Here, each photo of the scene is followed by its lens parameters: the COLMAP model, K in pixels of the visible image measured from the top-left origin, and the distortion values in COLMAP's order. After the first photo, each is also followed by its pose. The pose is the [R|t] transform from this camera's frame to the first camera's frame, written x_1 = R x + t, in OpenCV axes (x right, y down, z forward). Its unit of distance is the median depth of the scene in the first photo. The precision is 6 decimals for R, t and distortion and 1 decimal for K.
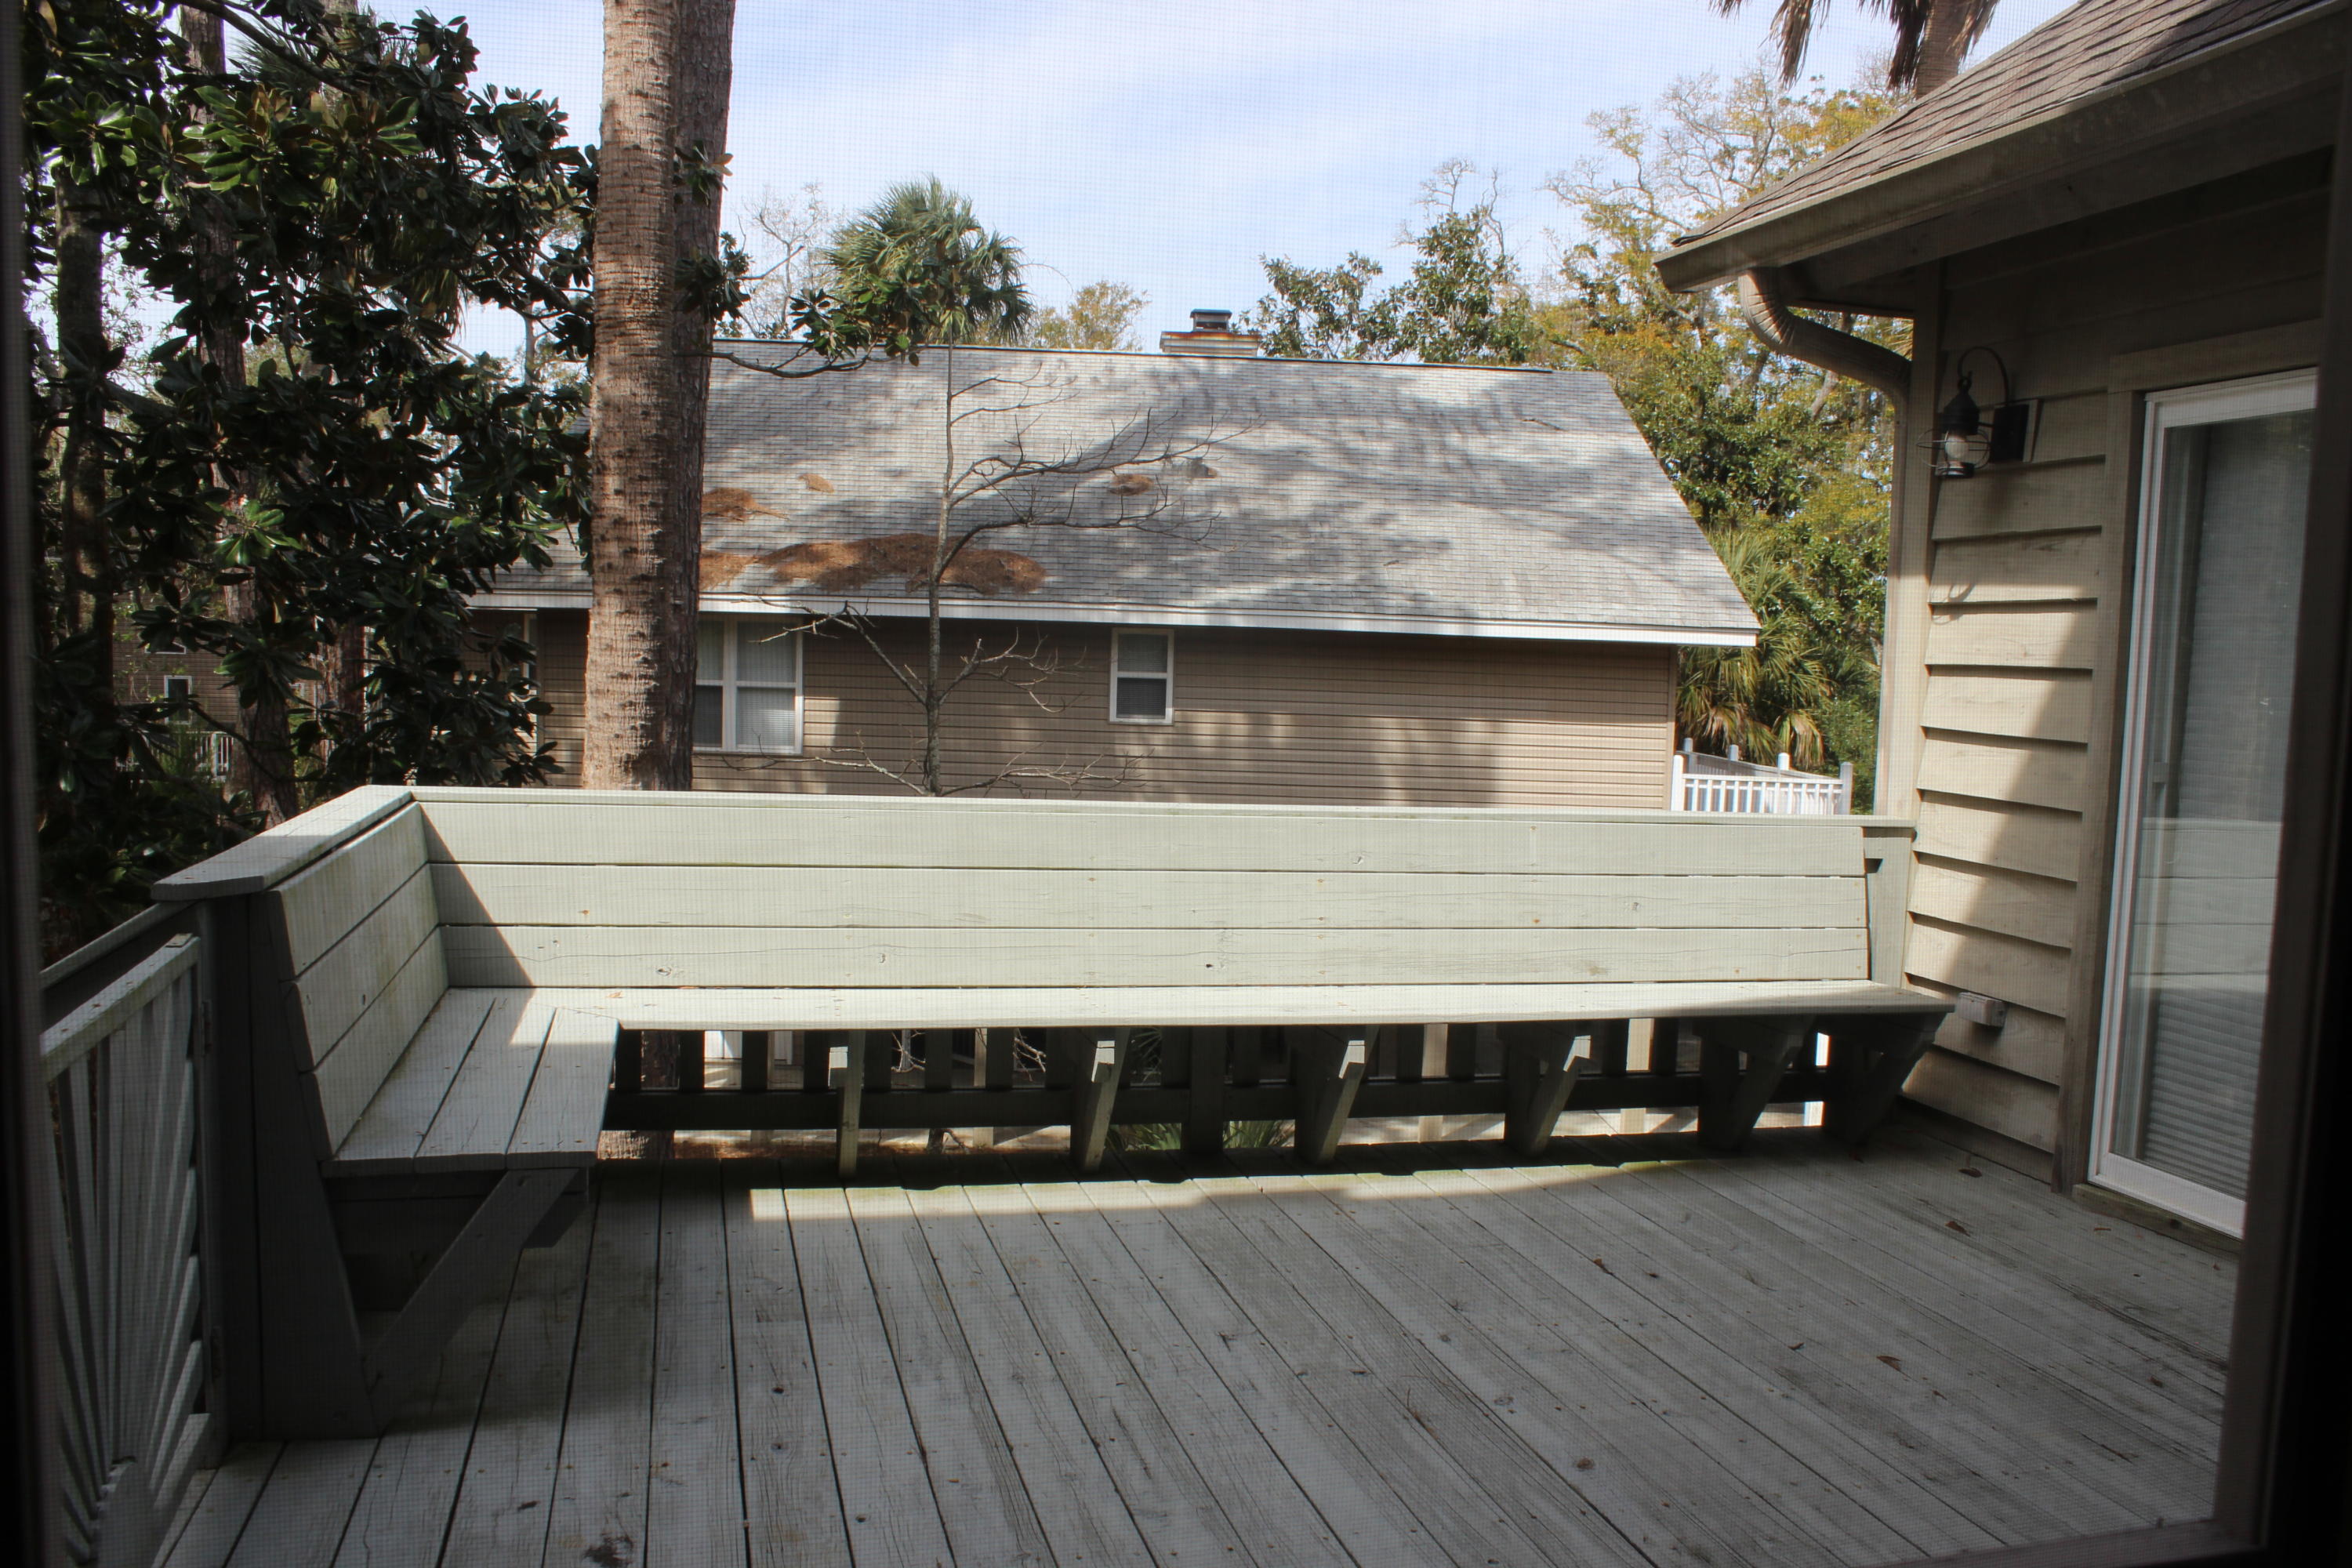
lens RADIAL K [[1902.3, 0, 1176.0], [0, 1902.3, 784.0], [0, 0, 1]] dist [-0.078041, -0.000578]
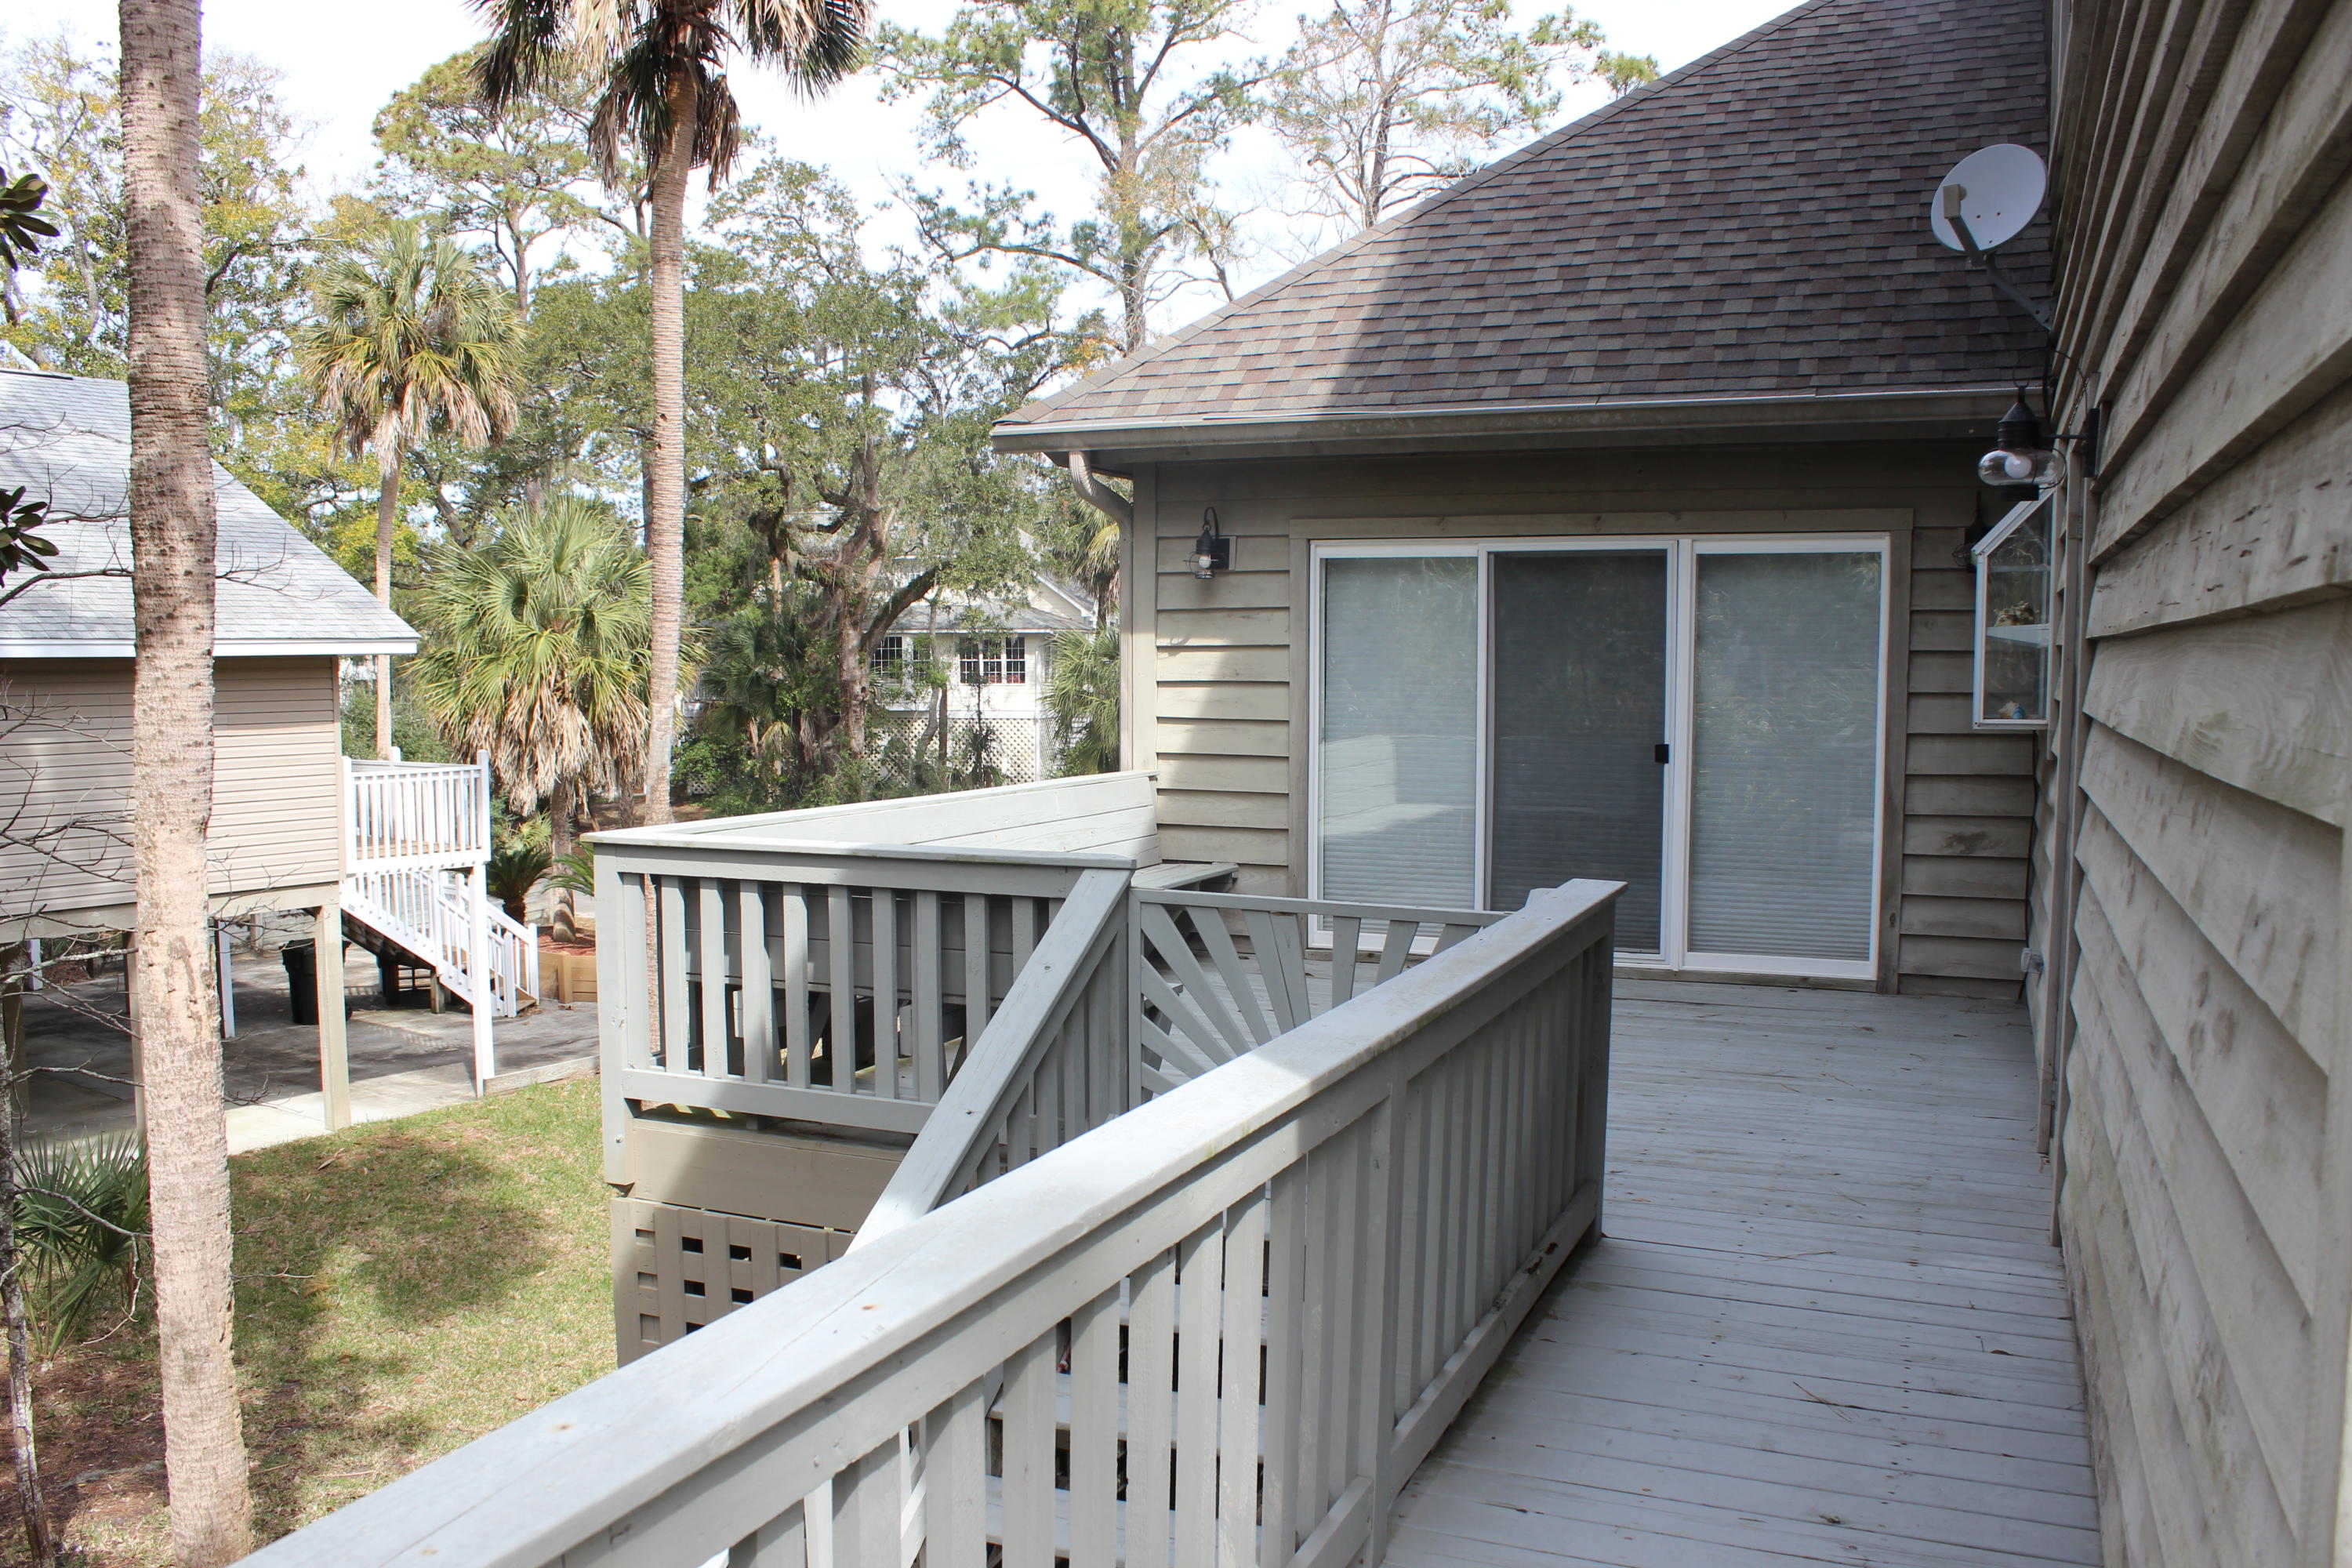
lens RADIAL K [[1902.3, 0, 1176.0], [0, 1902.3, 784.0], [0, 0, 1]] dist [-0.078041, -0.000578]
pose [[0.628161, -0.087514, 0.773146, -0.968752], [0.078492, 0.995713, 0.048934, -0.054092], [-0.774114, 0.029948, 0.632337, -0.125822]]
